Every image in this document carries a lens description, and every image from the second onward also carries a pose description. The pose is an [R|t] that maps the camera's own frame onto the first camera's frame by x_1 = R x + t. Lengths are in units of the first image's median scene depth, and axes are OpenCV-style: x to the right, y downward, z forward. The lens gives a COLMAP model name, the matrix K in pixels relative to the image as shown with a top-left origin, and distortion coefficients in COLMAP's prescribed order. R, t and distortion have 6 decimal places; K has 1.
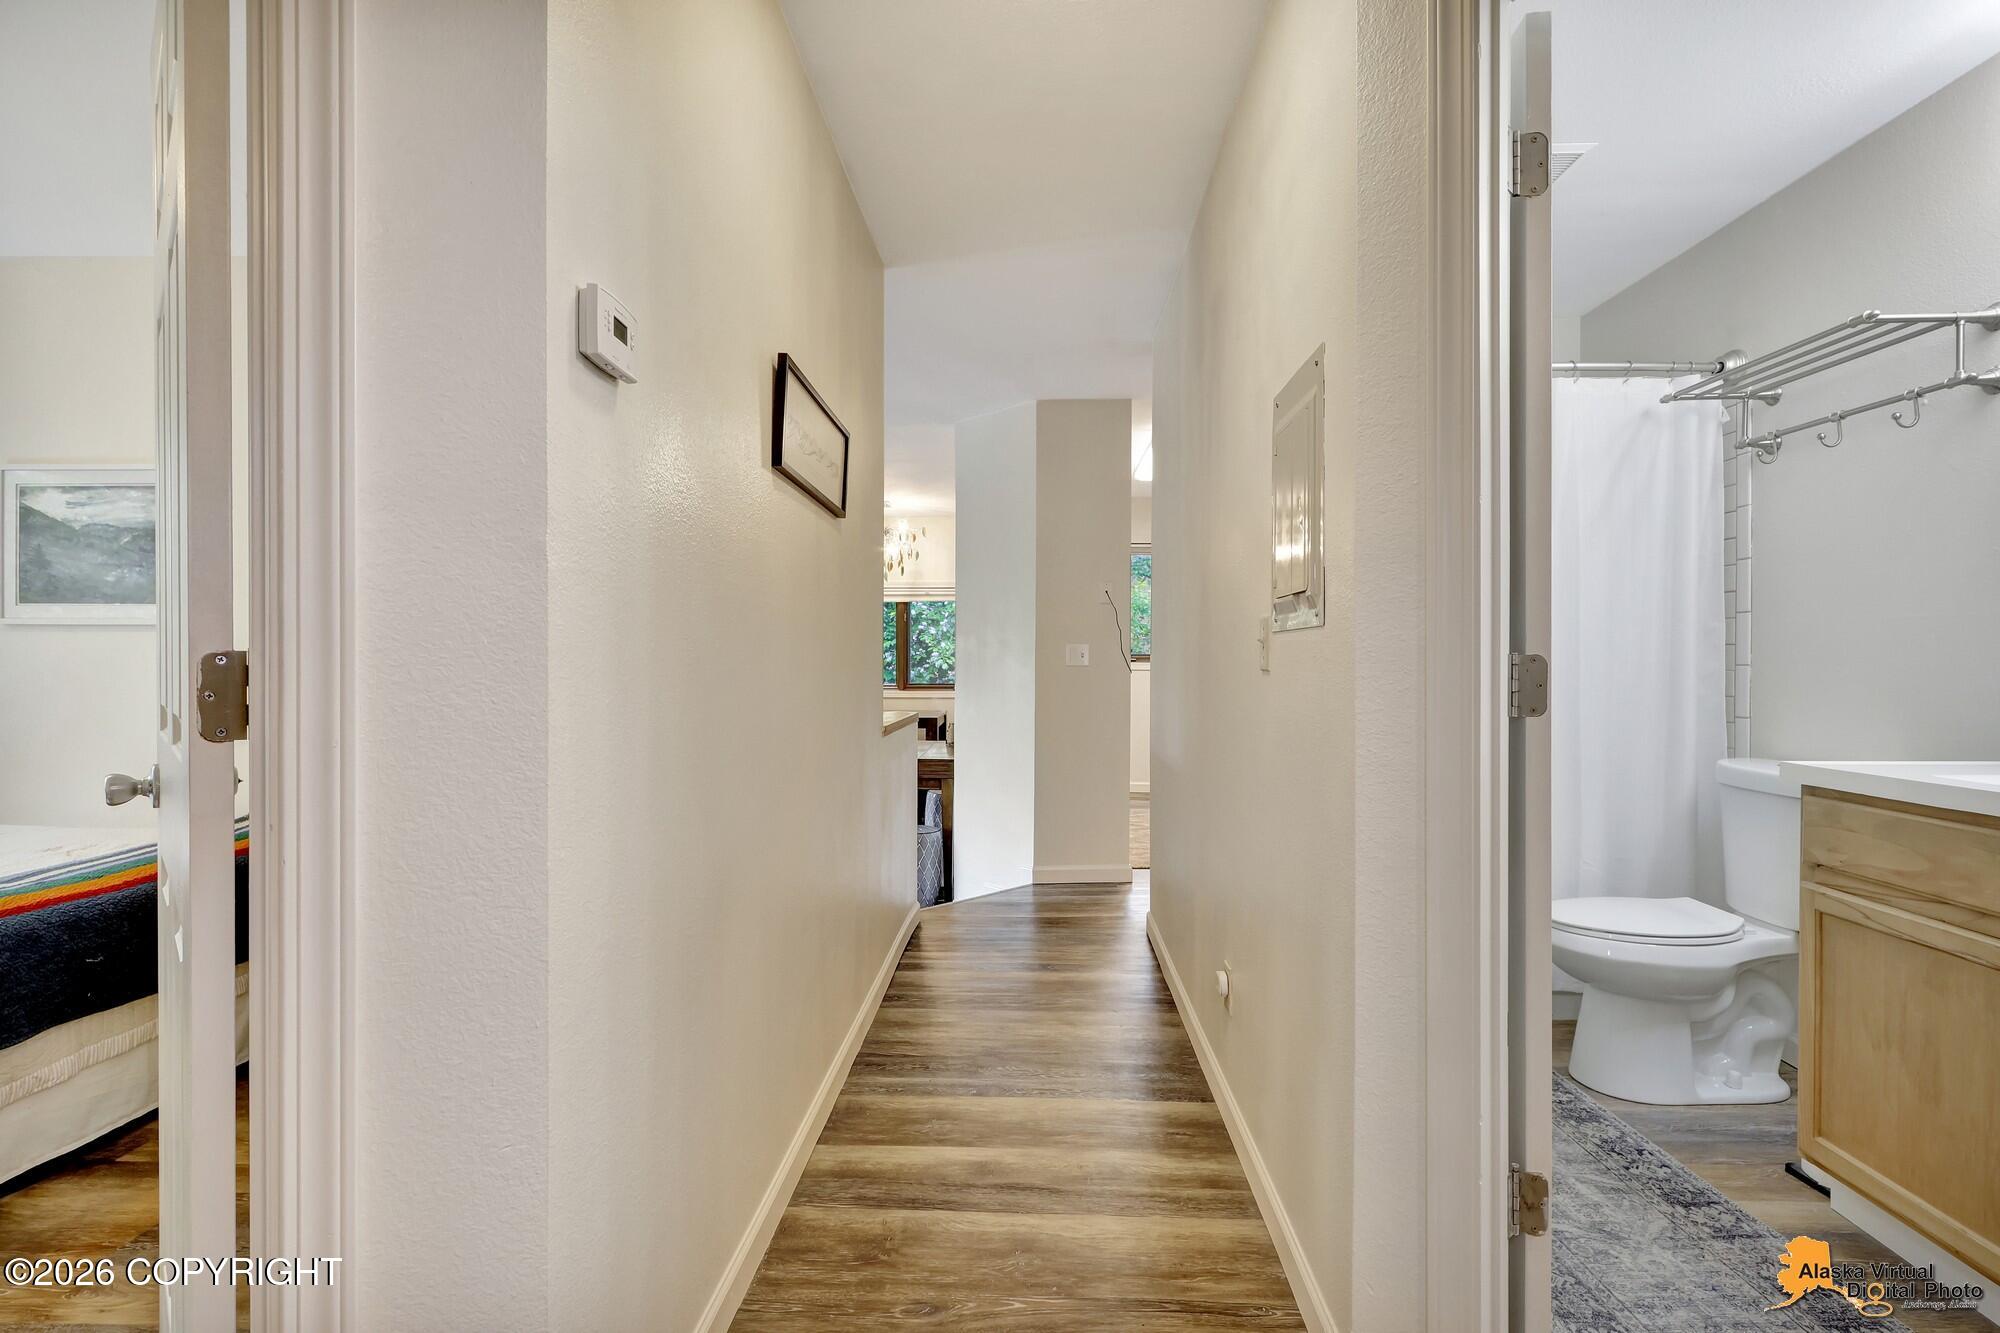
lens RADIAL K [[945.6, 0, 996.5], [0, 945.6, 672.8], [0, 0, 1]] dist [0.000136, 0.000519]
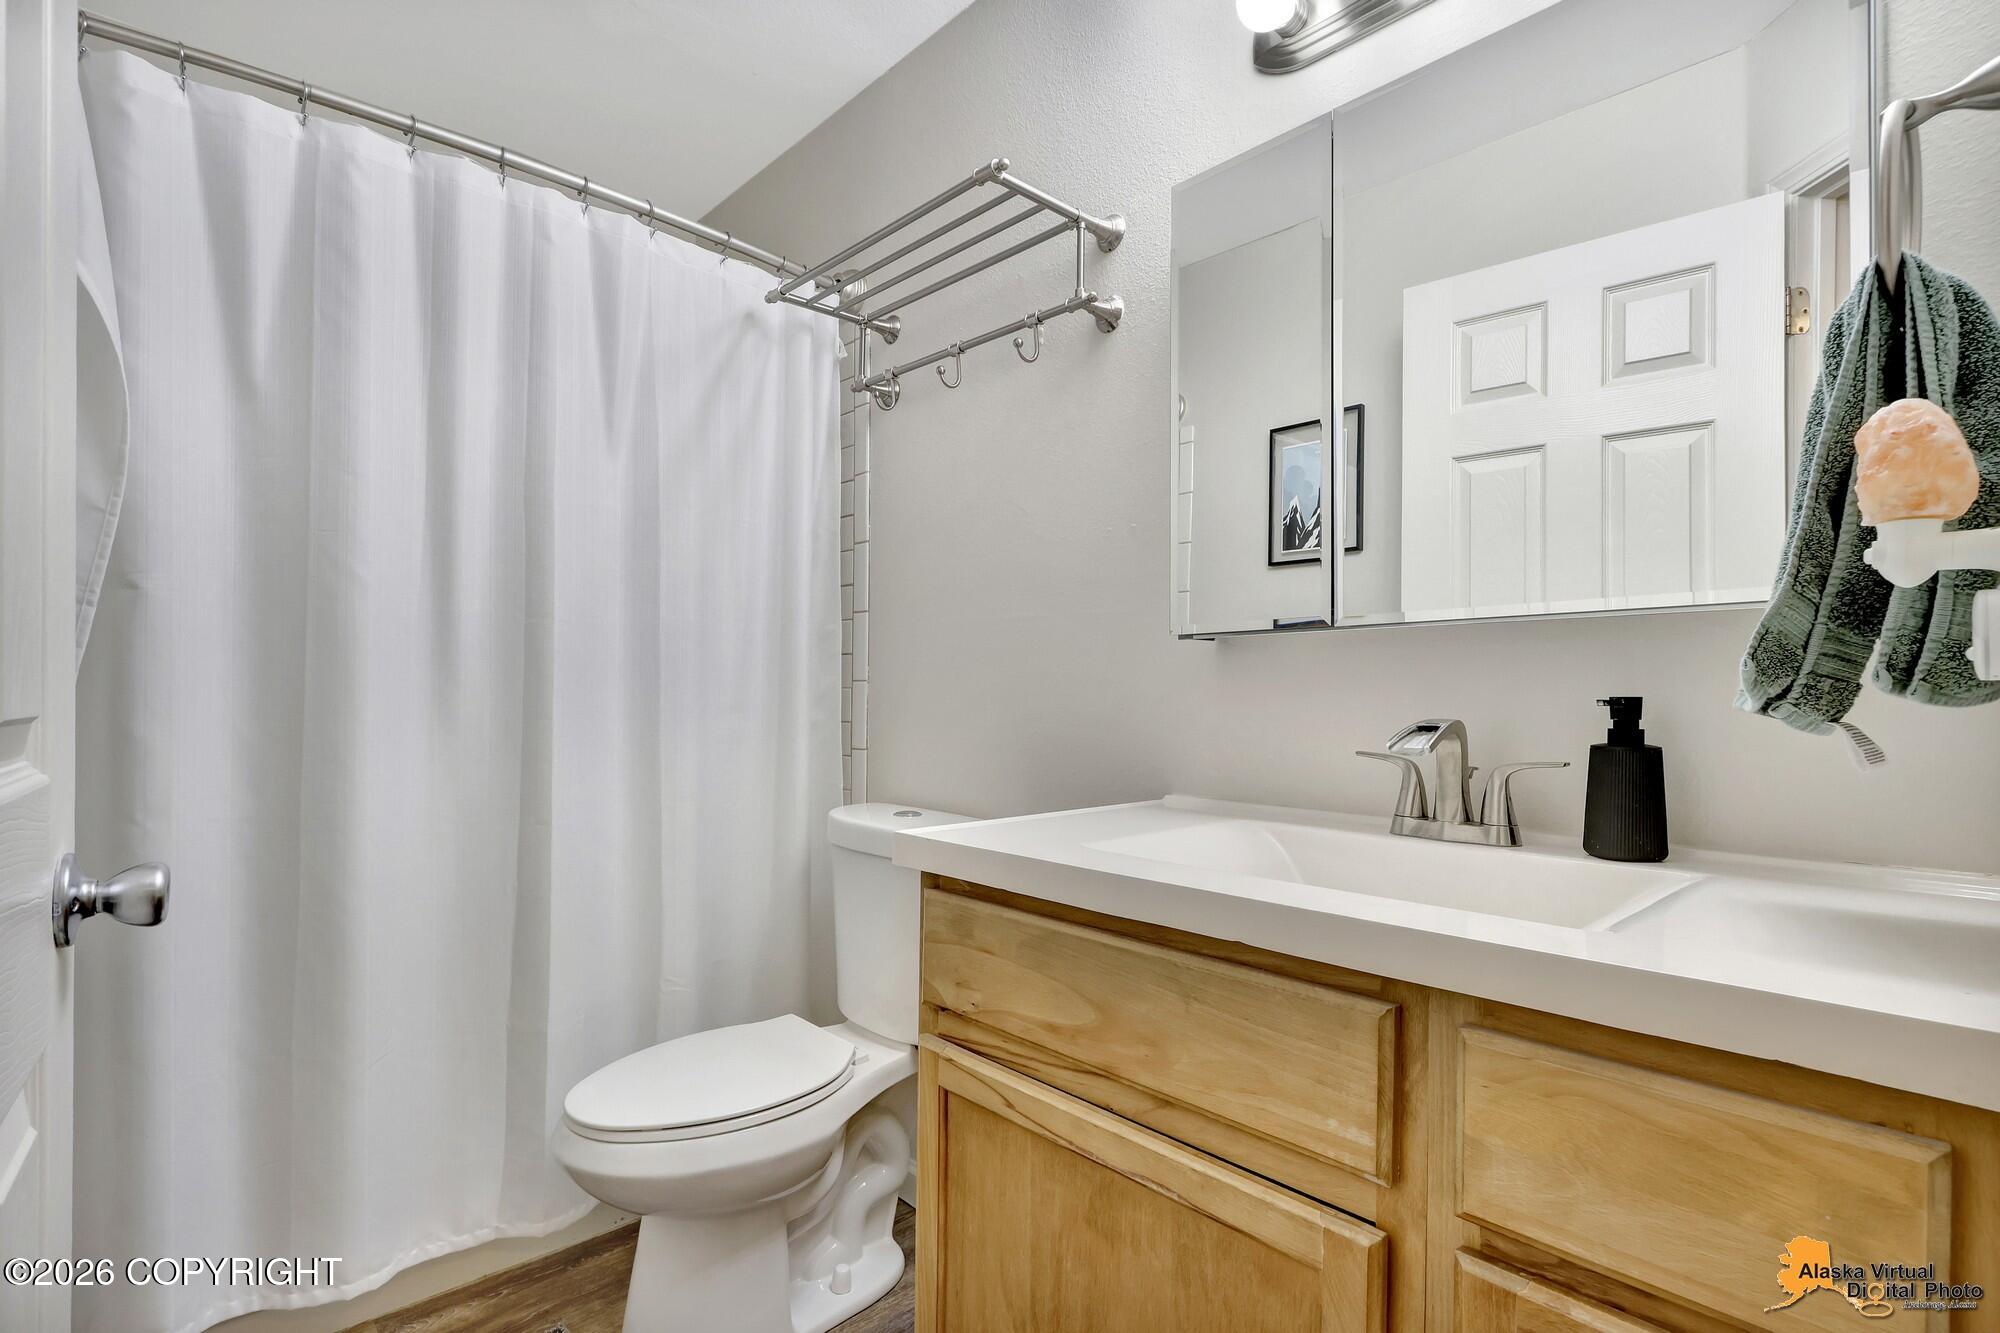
lens RADIAL K [[945.6, 0, 996.5], [0, 945.6, 672.8], [0, 0, 1]] dist [0.000136, 0.000519]
pose [[0.701867, 0.022700, 0.711947, 0.352673], [-0.000545, 0.999509, -0.031331, 0.010157], [-0.712308, 0.021602, 0.701534, 0.420938]]
